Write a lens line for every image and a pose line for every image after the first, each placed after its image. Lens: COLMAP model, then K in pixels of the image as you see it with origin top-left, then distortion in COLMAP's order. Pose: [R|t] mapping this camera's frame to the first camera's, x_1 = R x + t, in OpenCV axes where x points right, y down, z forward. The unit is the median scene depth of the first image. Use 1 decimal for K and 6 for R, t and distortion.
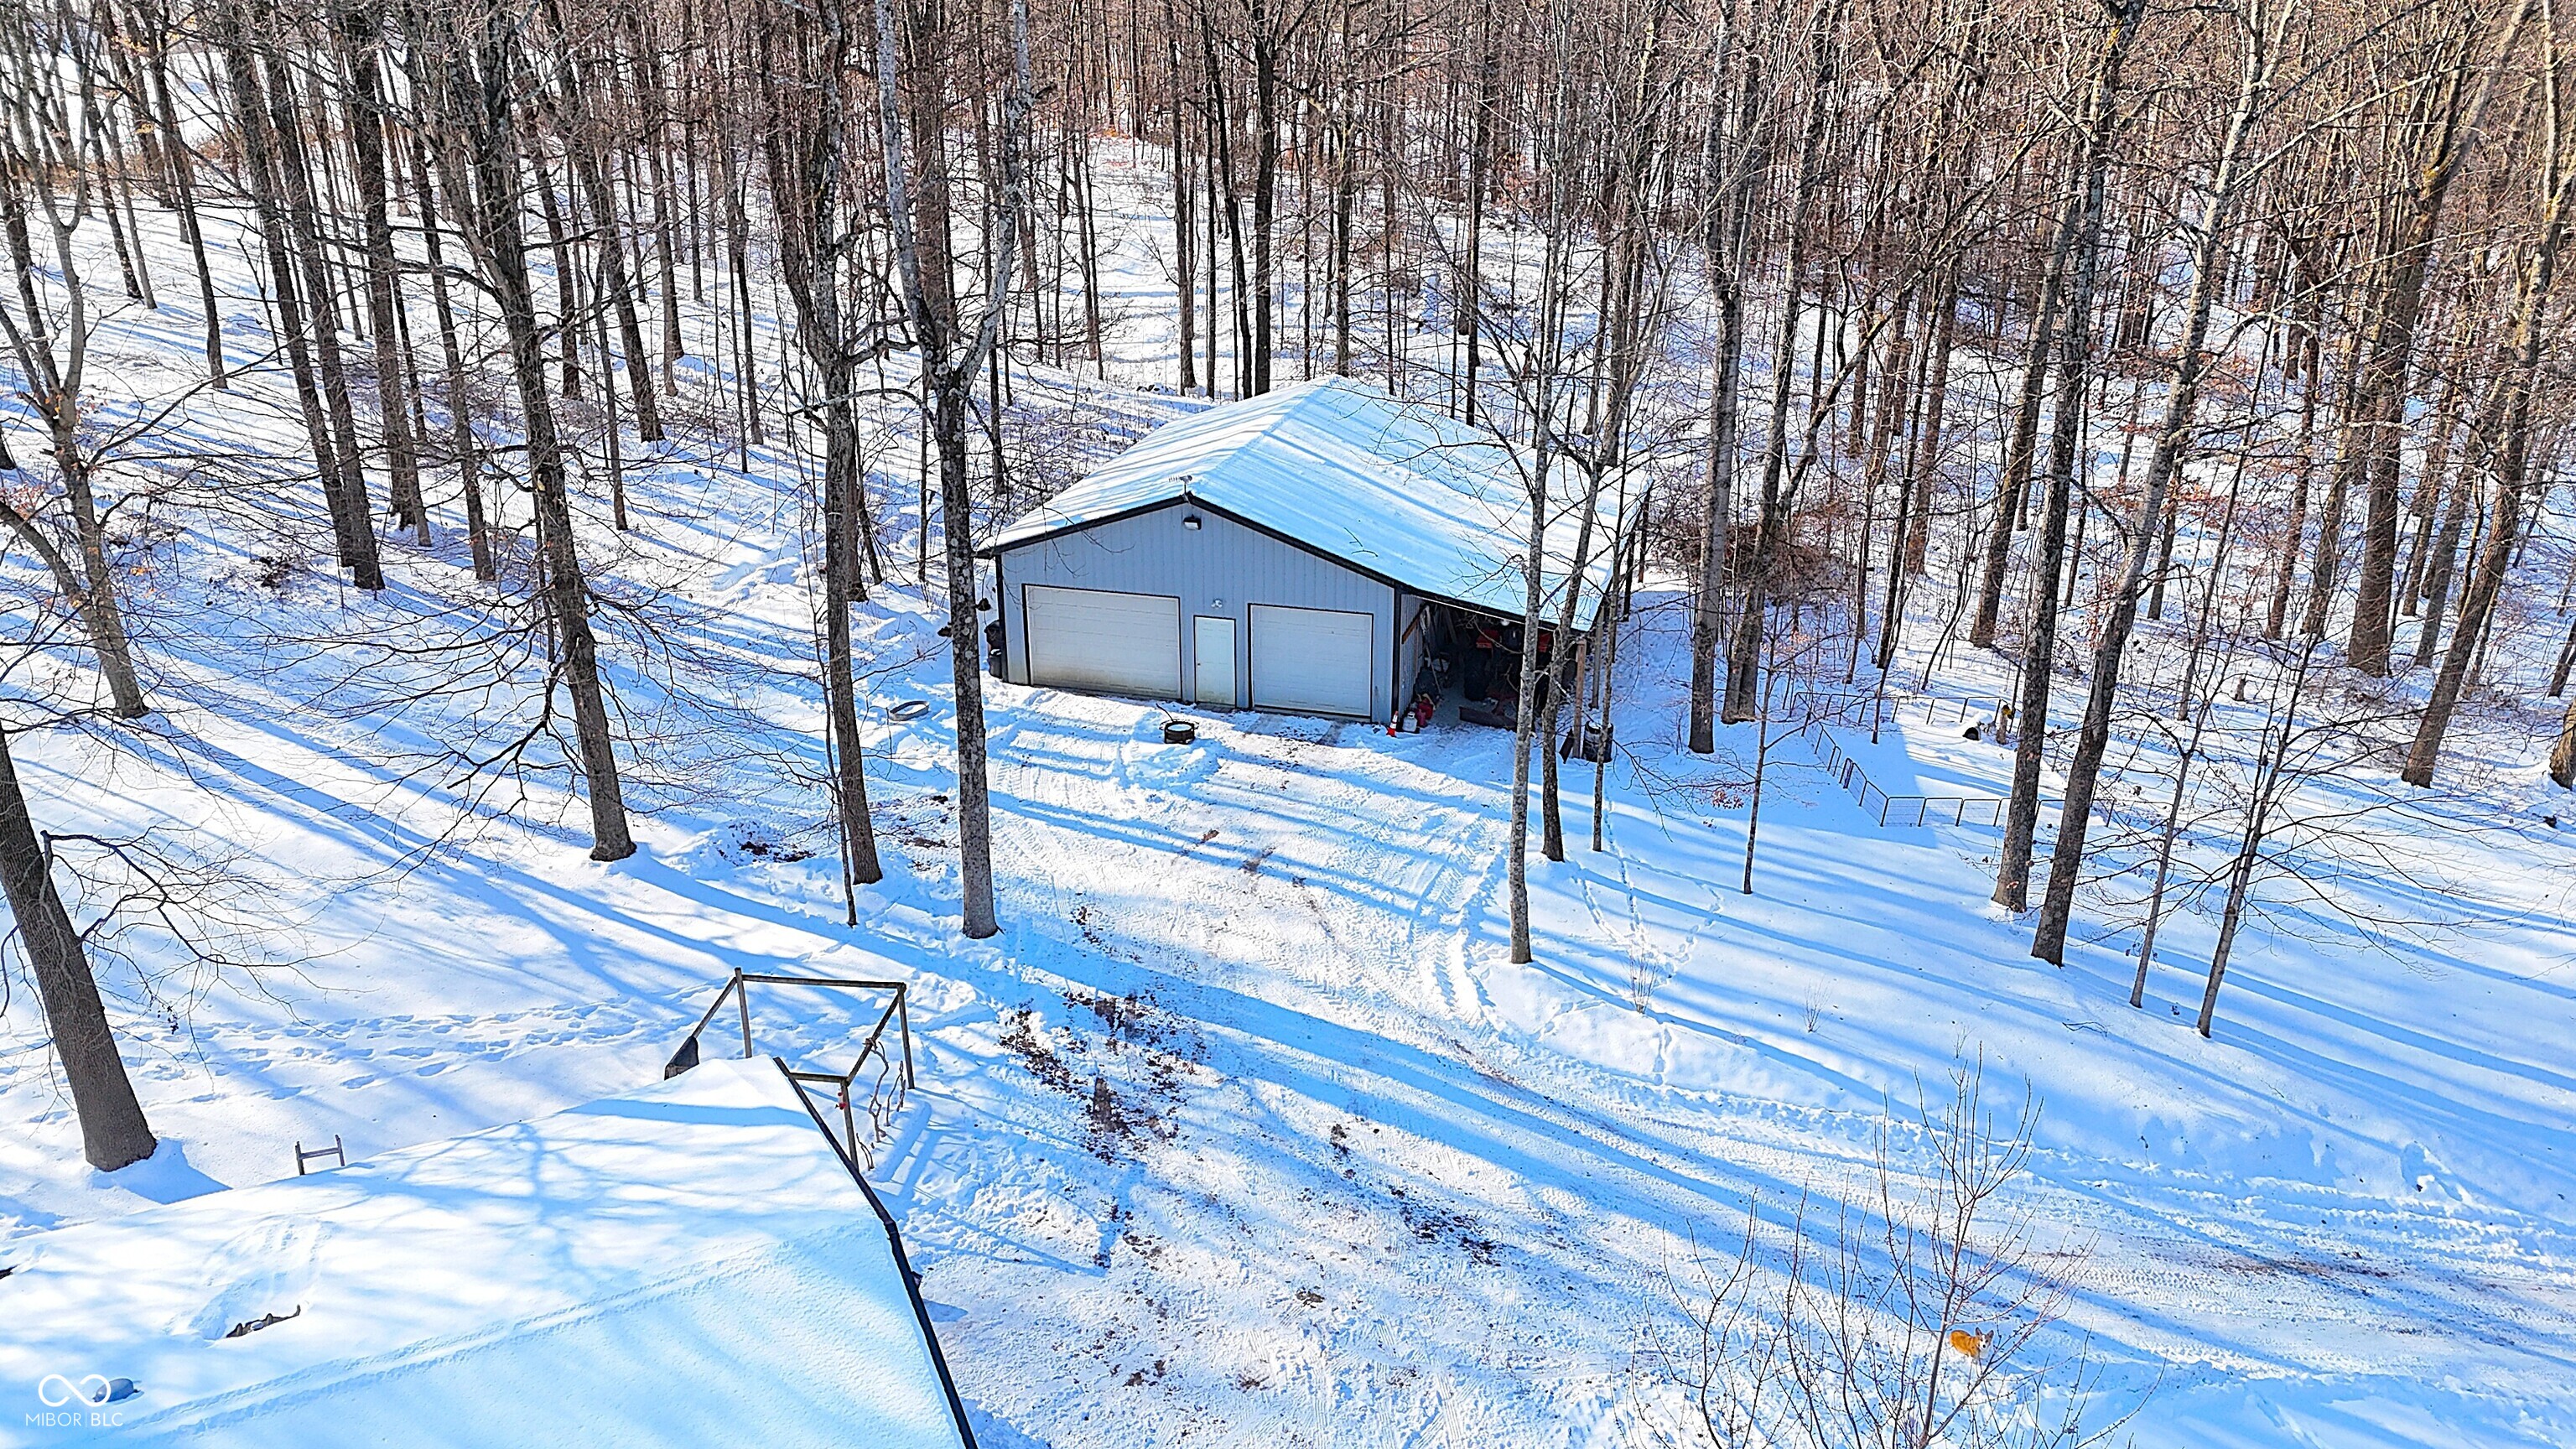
lens RADIAL K [[1750.8, 0, 1288.0], [0, 1750.8, 724.5], [0, 0, 1]] dist [0.032685, 0.001442]
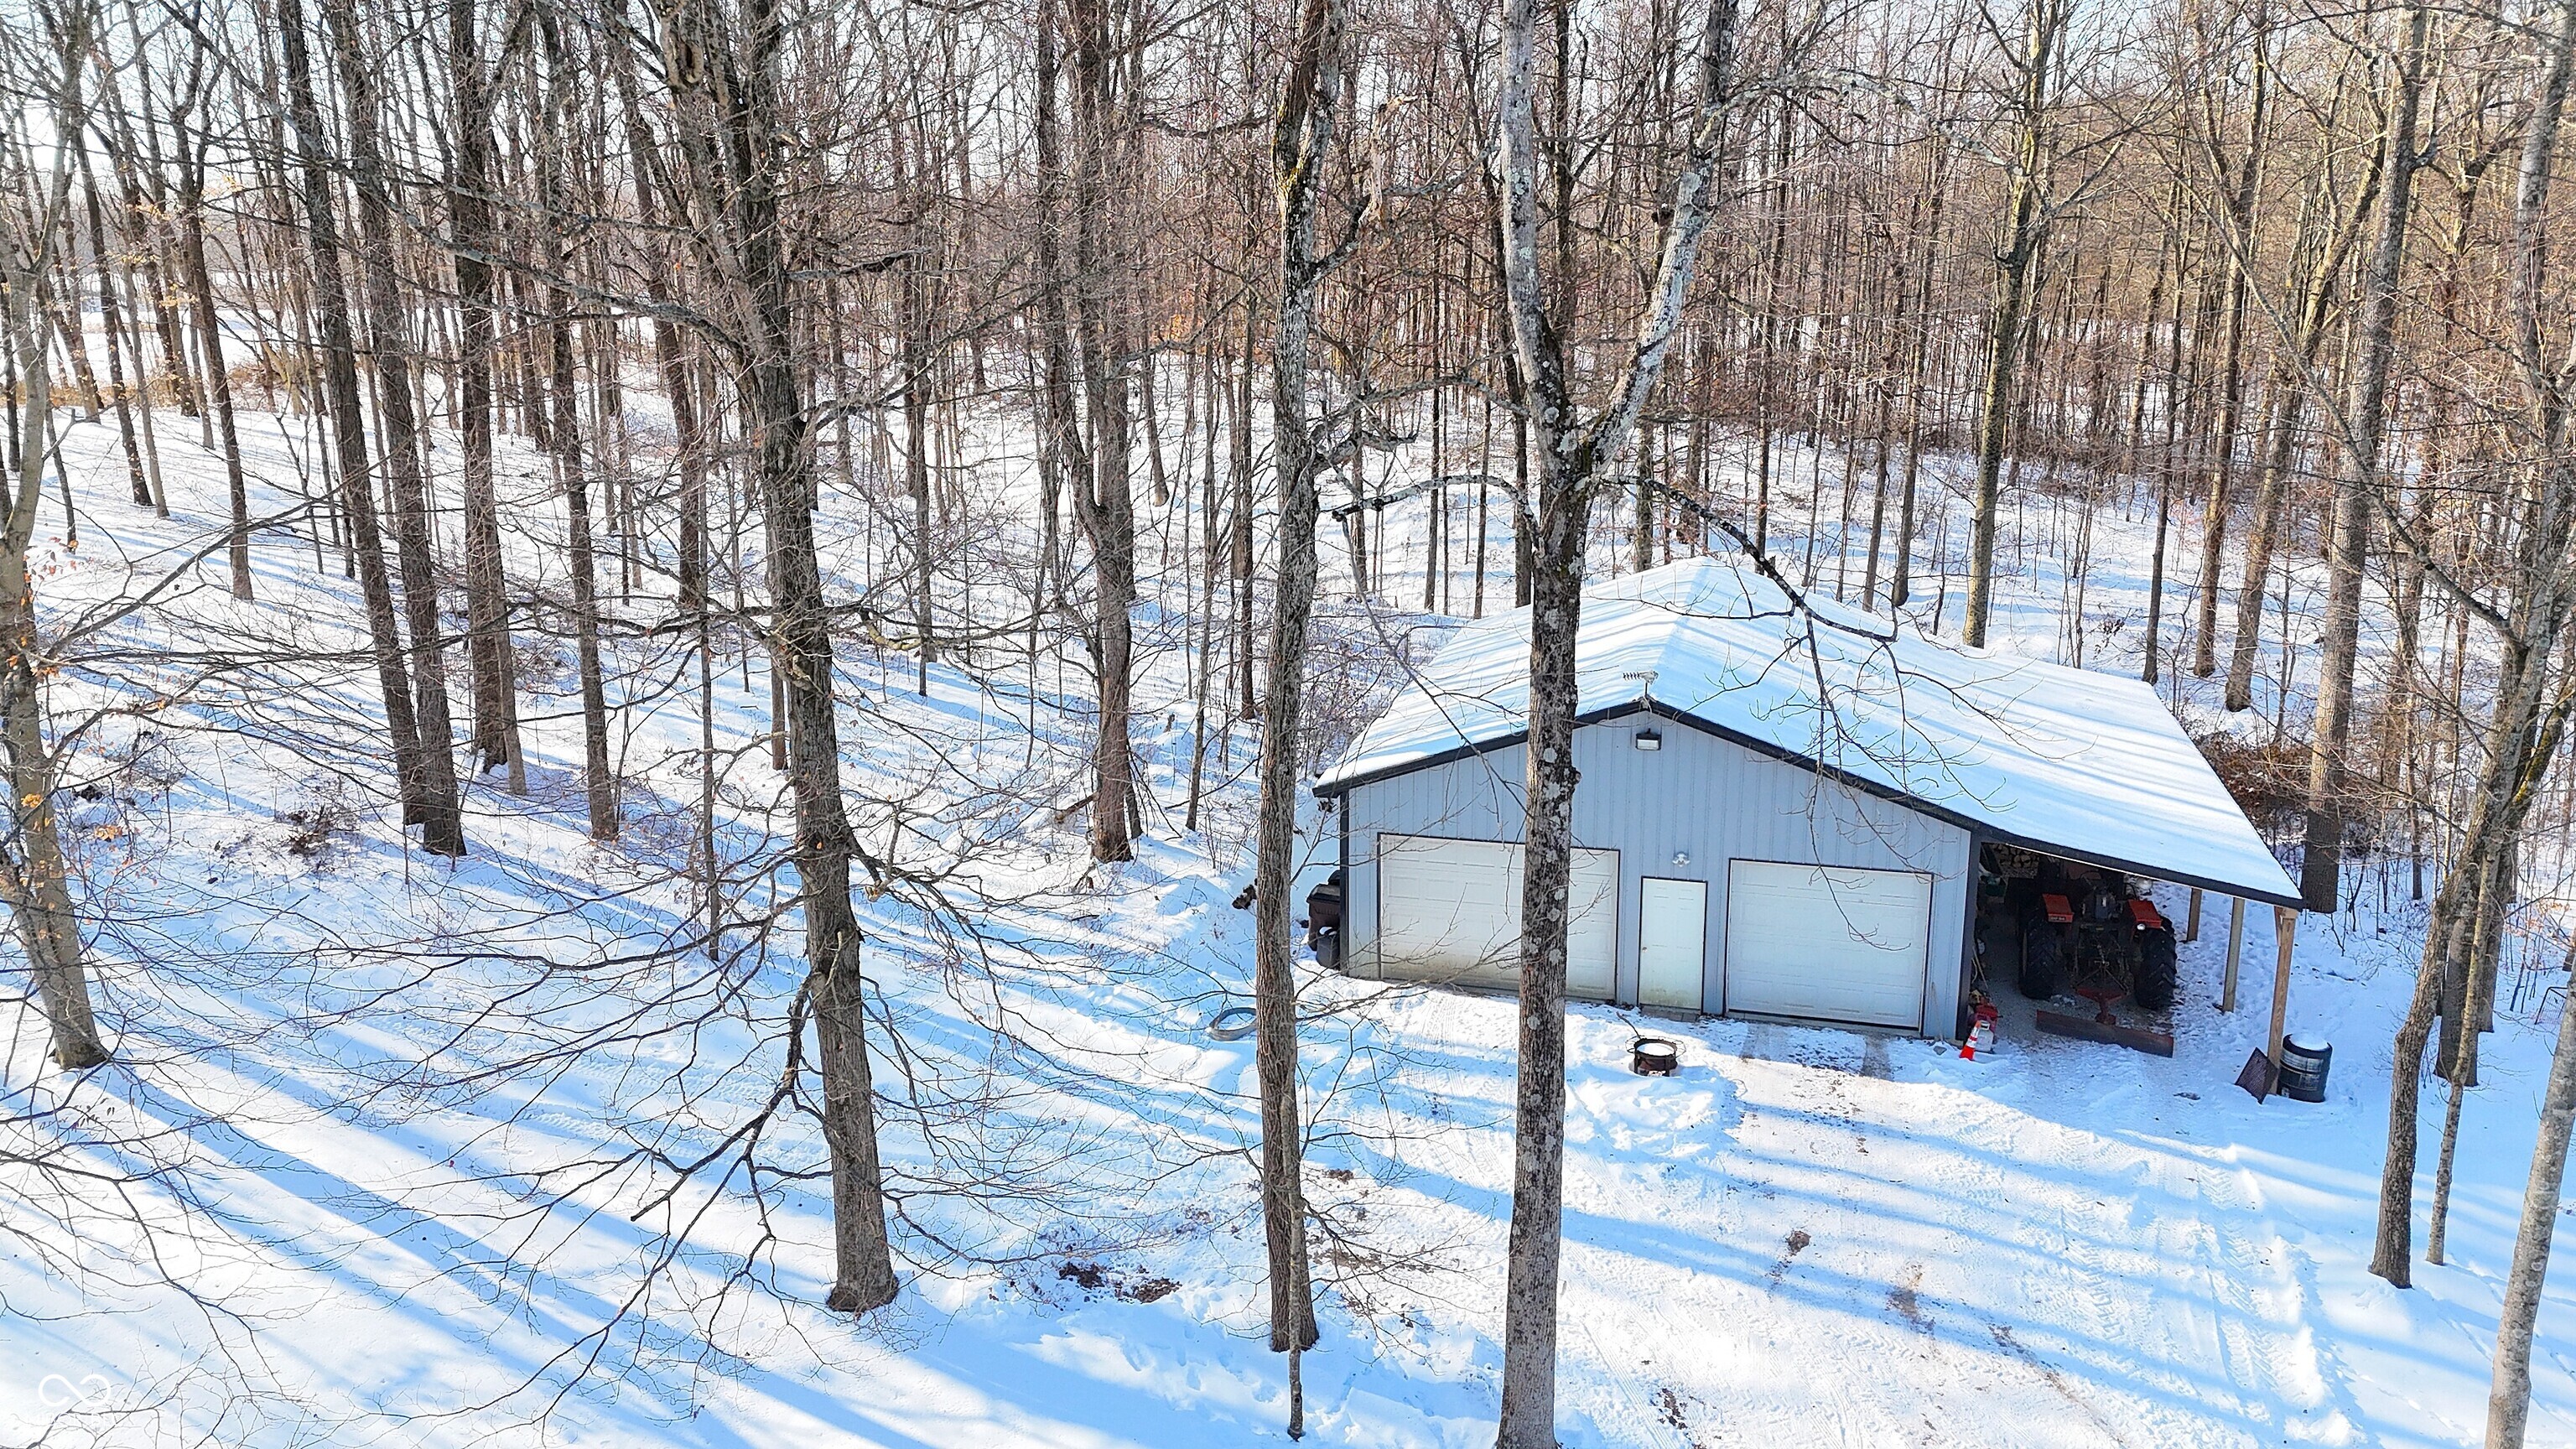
lens RADIAL K [[1849.2, 0, 1288.0], [0, 1849.2, 724.5], [0, 0, 1]] dist [0.076679, -0.000305]
pose [[0.999608, -0.013261, -0.024668, -0.170764], [0.009694, 0.990175, -0.139494, -0.021496], [0.026275, 0.139200, 0.989916, 0.272297]]
